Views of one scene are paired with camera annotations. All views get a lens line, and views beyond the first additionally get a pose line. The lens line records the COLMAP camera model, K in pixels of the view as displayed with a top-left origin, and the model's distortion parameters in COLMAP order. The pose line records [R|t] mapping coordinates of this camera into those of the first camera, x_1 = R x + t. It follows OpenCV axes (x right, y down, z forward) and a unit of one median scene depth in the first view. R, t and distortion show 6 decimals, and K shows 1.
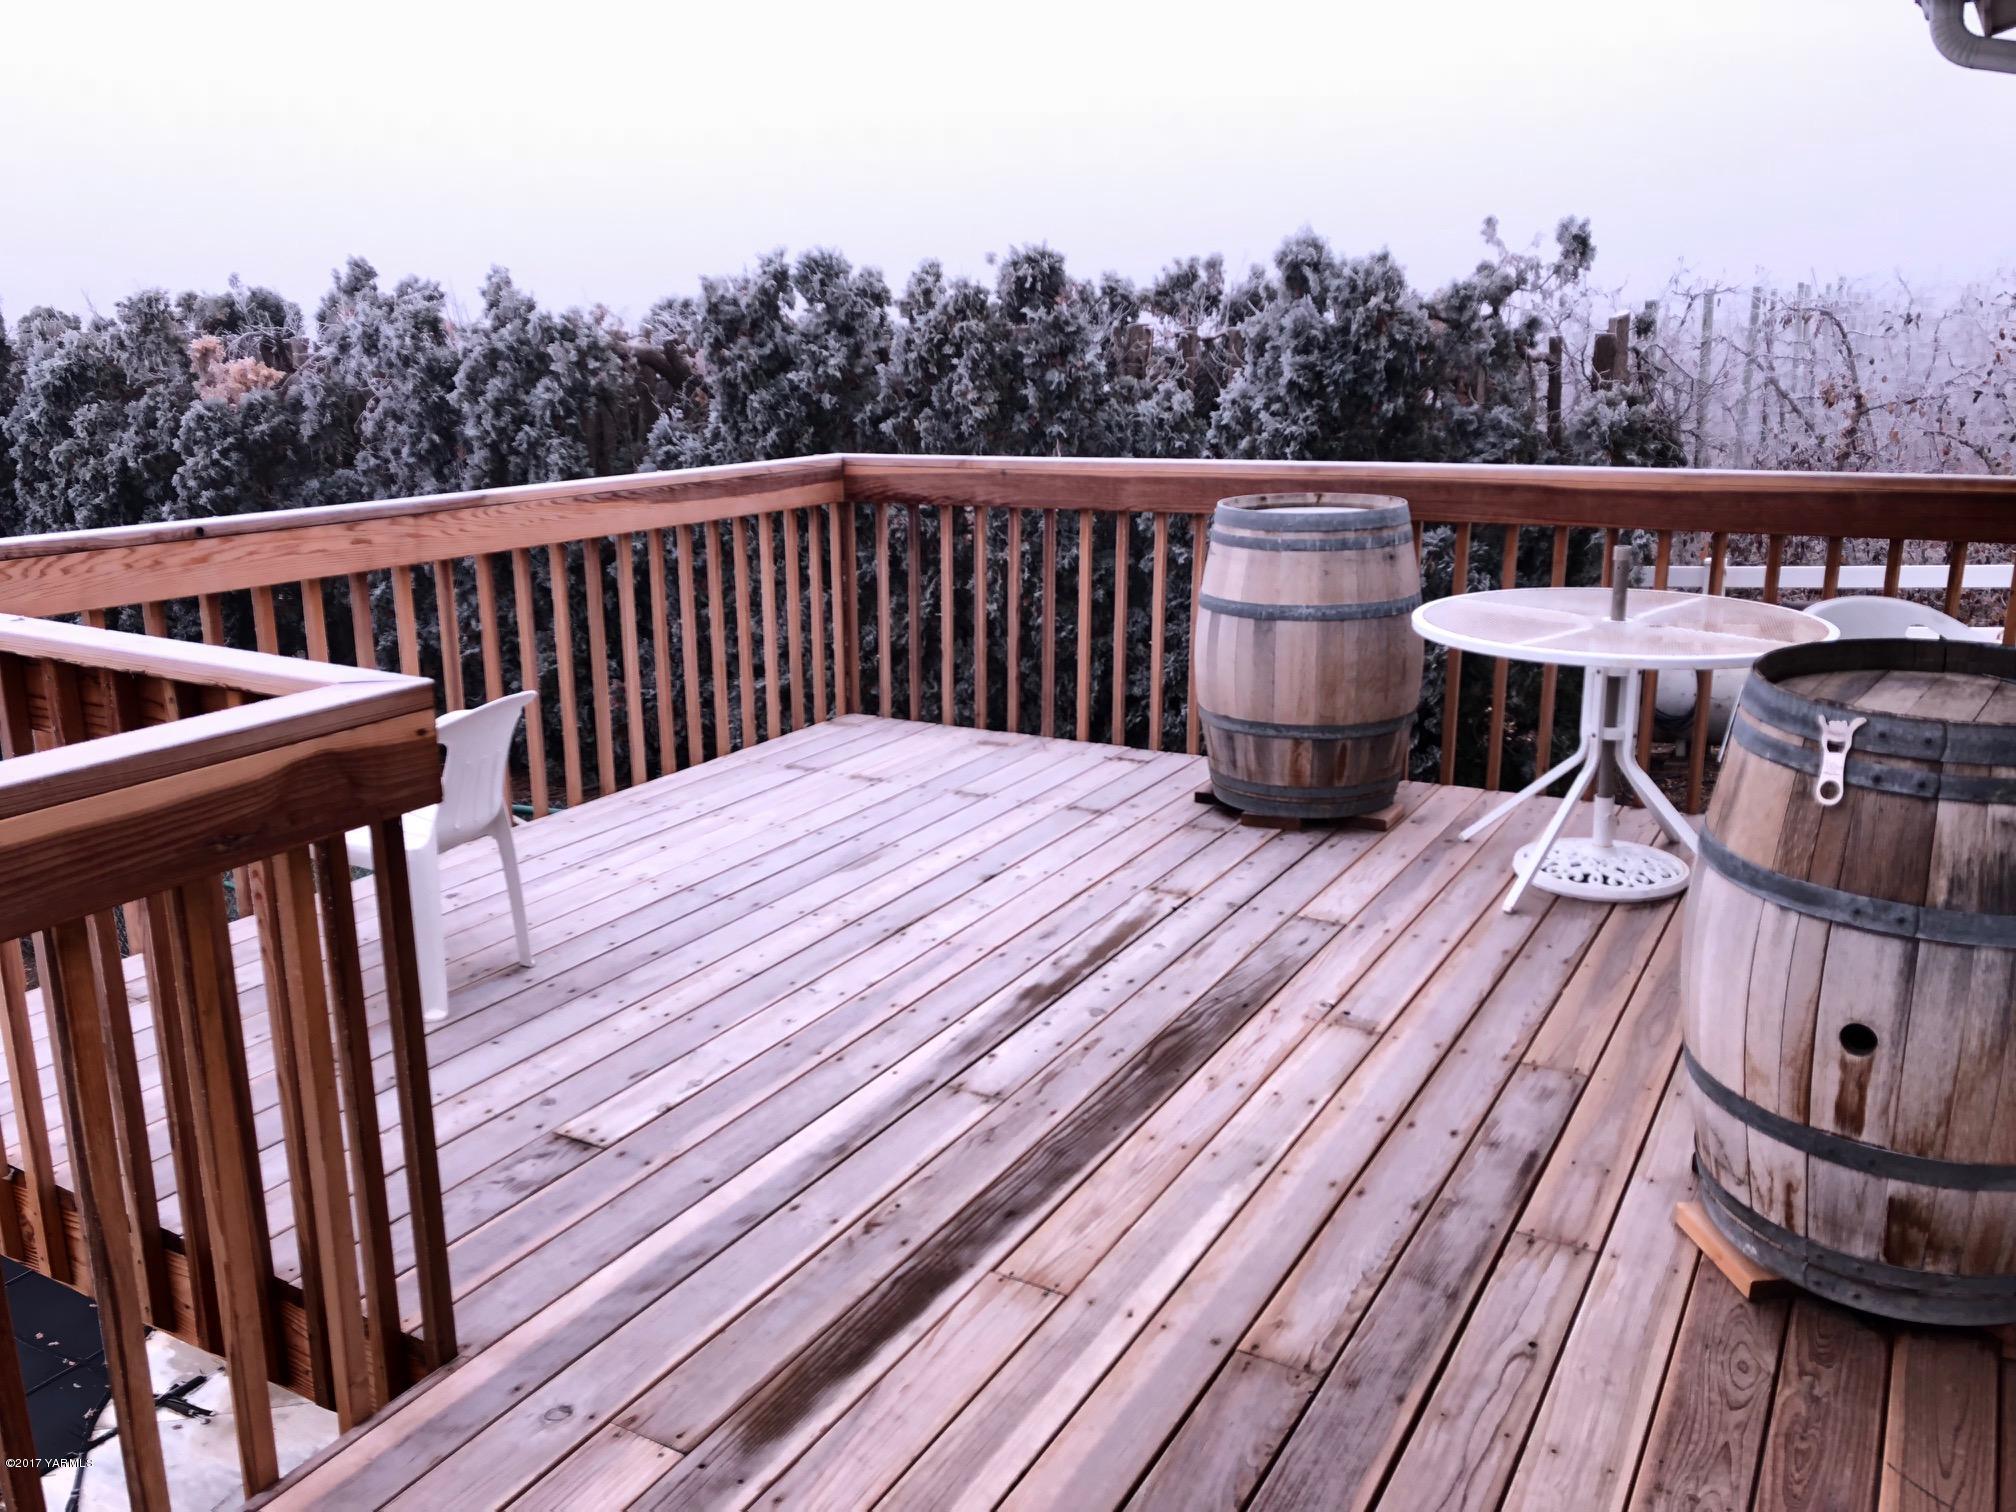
lens RADIAL K [[1650.2, 0, 1009.3], [0, 1650.2, 750.0], [0, 0, 1]] dist [0.037523, -0.019975]
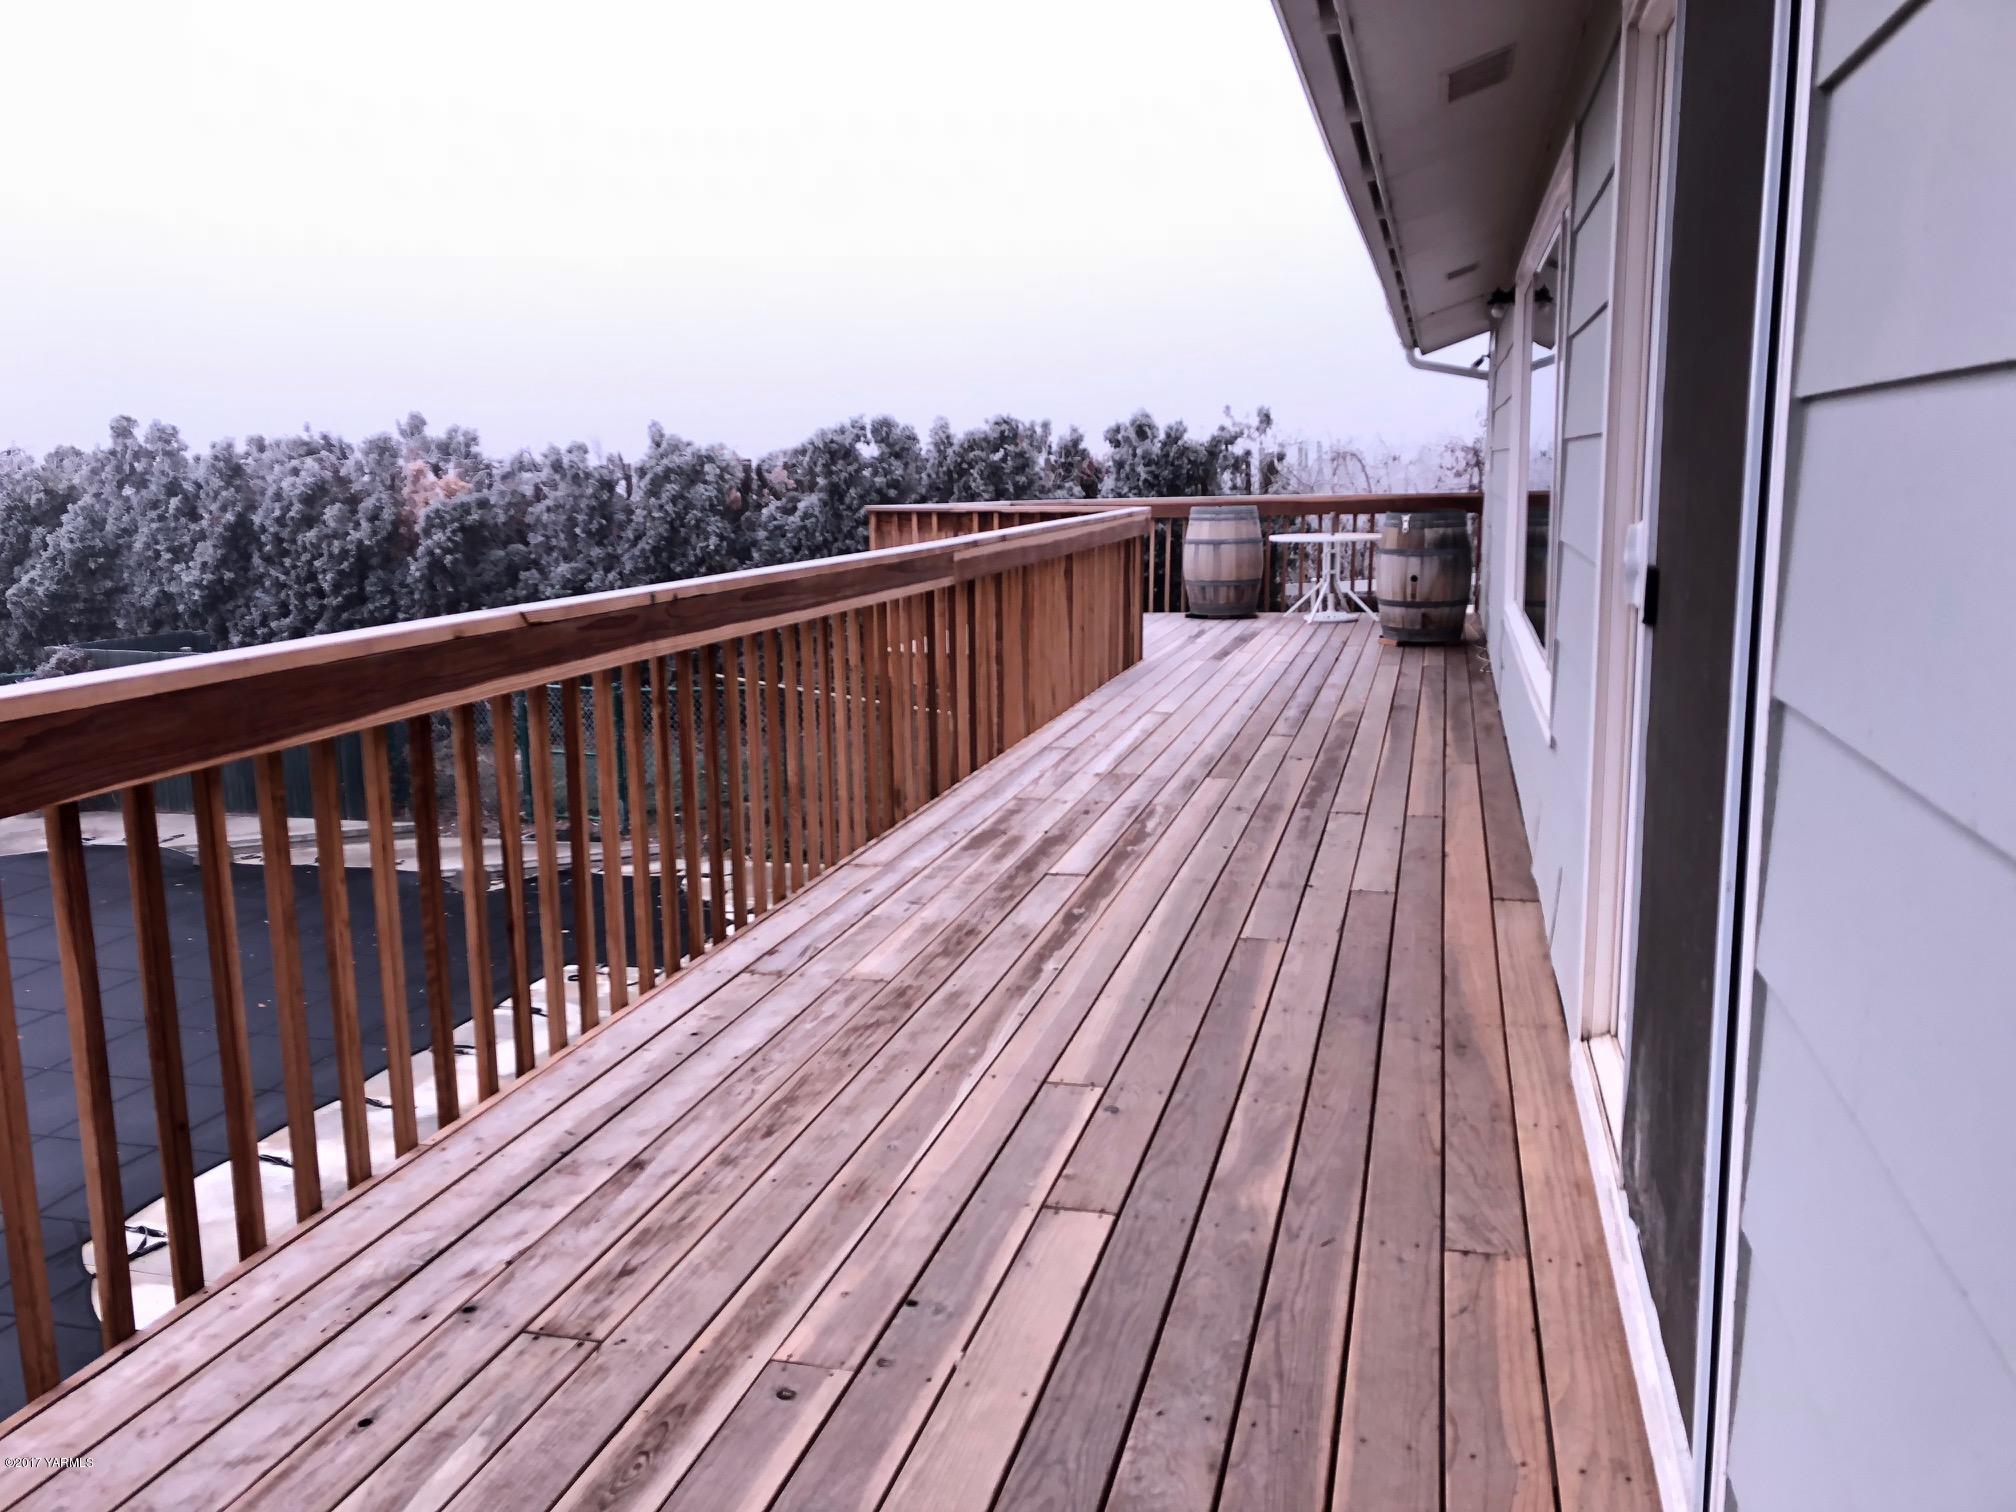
lens RADIAL K [[1650.2, 0, 1008.2], [0, 1650.2, 761.7], [0, 0, 1]] dist [0.037523, -0.019975]
pose [[0.966324, -0.039715, 0.254246, -0.494576], [0.060874, 0.995255, -0.075904, 0.259022], [-0.250025, 0.088825, 0.964157, -0.870278]]
